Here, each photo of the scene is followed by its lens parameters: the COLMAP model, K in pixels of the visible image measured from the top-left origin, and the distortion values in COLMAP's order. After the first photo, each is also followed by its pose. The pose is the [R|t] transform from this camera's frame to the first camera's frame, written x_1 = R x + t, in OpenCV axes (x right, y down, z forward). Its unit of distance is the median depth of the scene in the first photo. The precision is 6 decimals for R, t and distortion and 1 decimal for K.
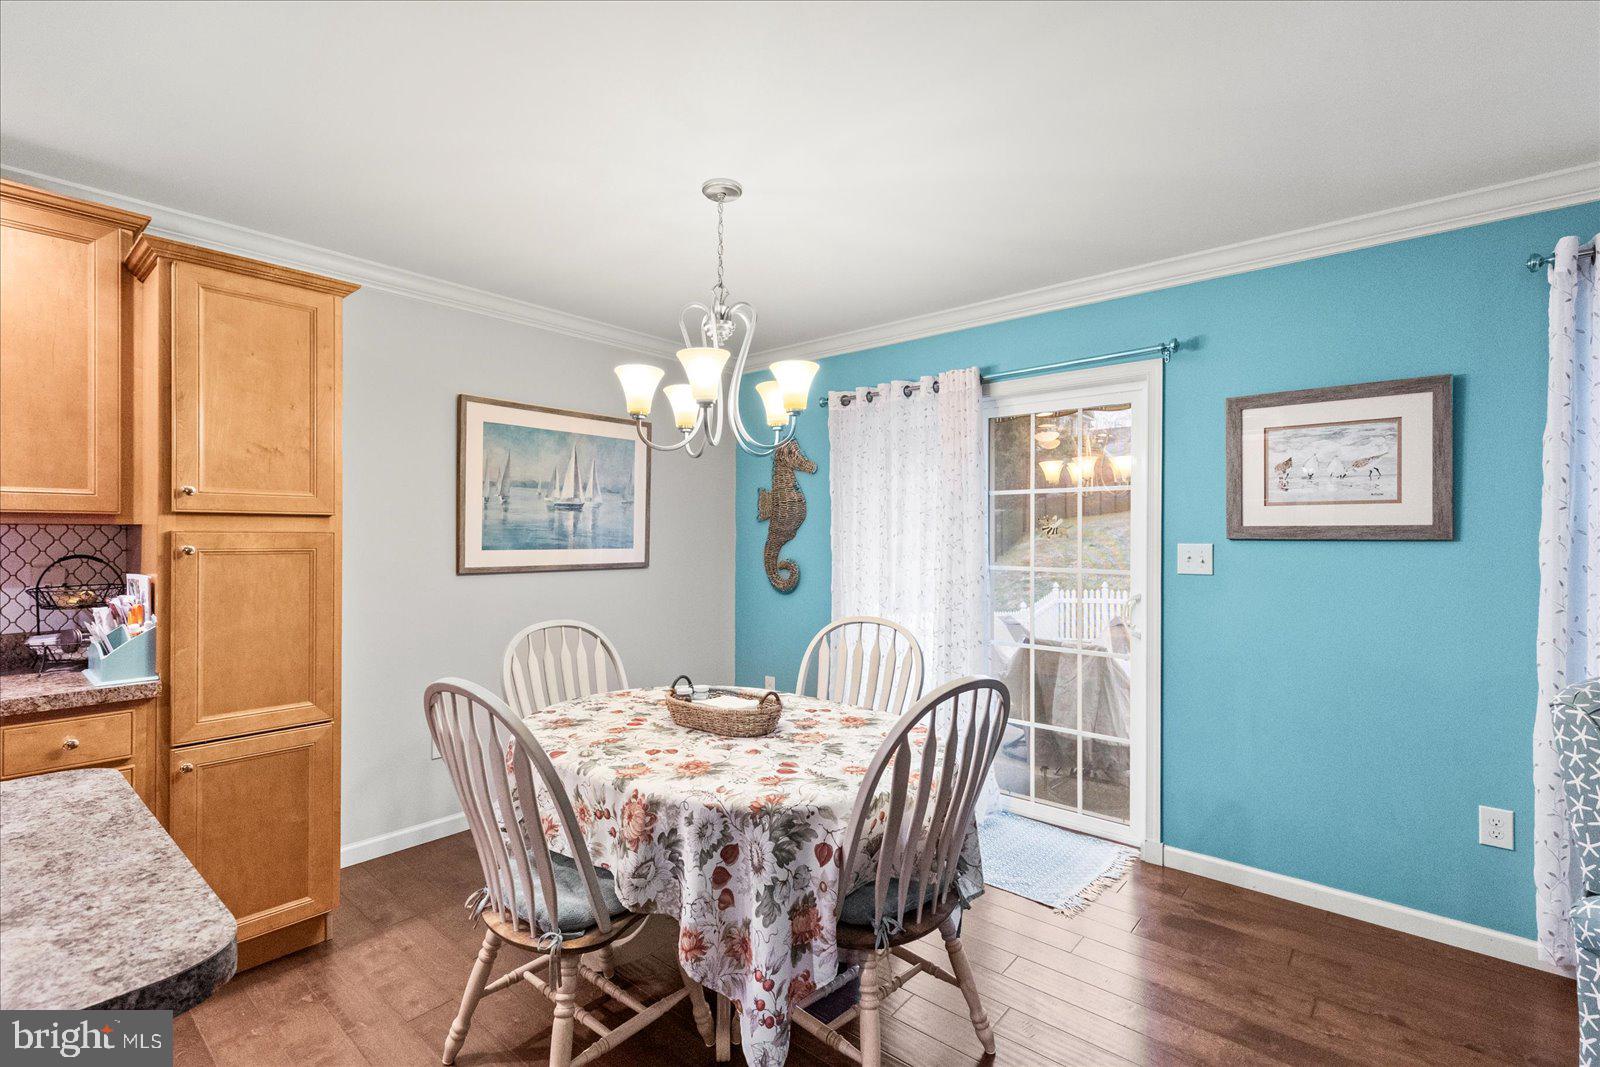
lens RADIAL K [[724.6, 0, 801.0], [0, 724.6, 536.2], [0, 0, 1]] dist [0.002206, -0.000567]
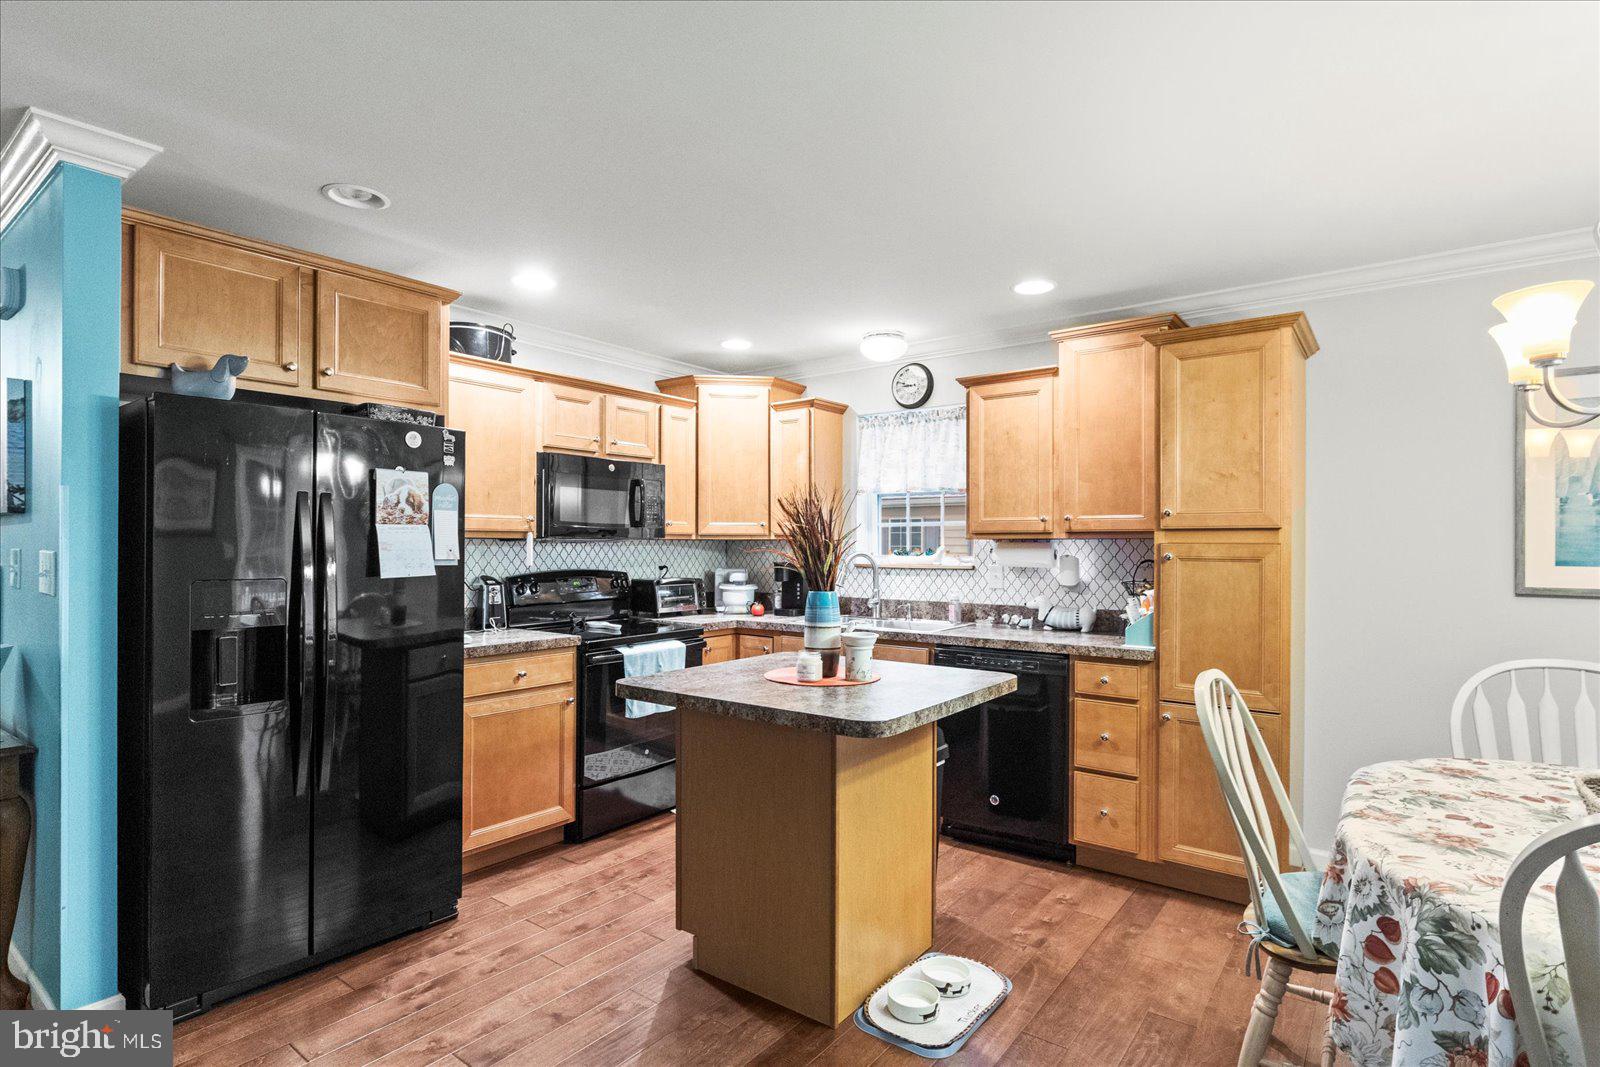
lens RADIAL K [[799.4, 0, 738.8], [0, 799.4, 544.5], [0, 0, 1]] dist [-0.022182, -0.000676]
pose [[-0.000183, -0.001272, -0.999999, 0.658528], [-0.004387, 0.999990, -0.001271, 0.001544], [0.999990, 0.004387, -0.000189, 0.207388]]
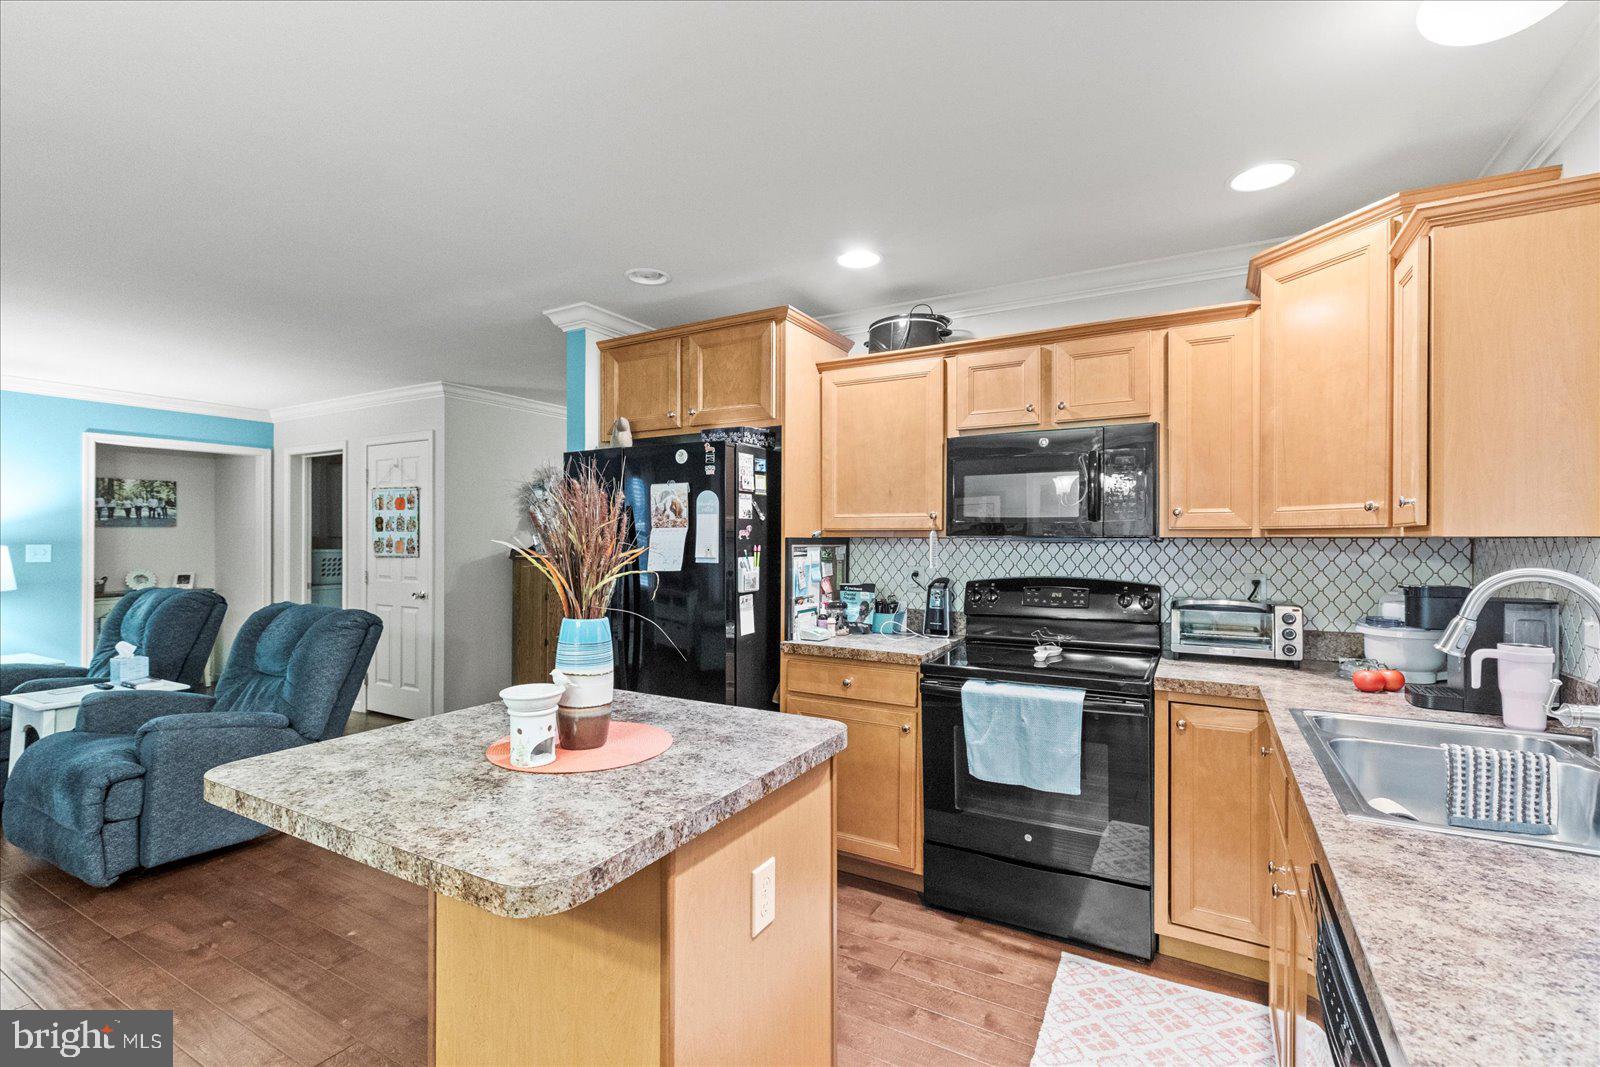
lens RADIAL K [[724.6, 0, 801.6], [0, 724.6, 532.3], [0, 0, 1]] dist [0.002206, -0.000567]
pose [[-0.982476, -0.004769, -0.186328, -0.757094], [-0.003671, 0.999974, -0.006237, -0.014918], [0.186353, -0.005444, -0.982468, 1.214401]]
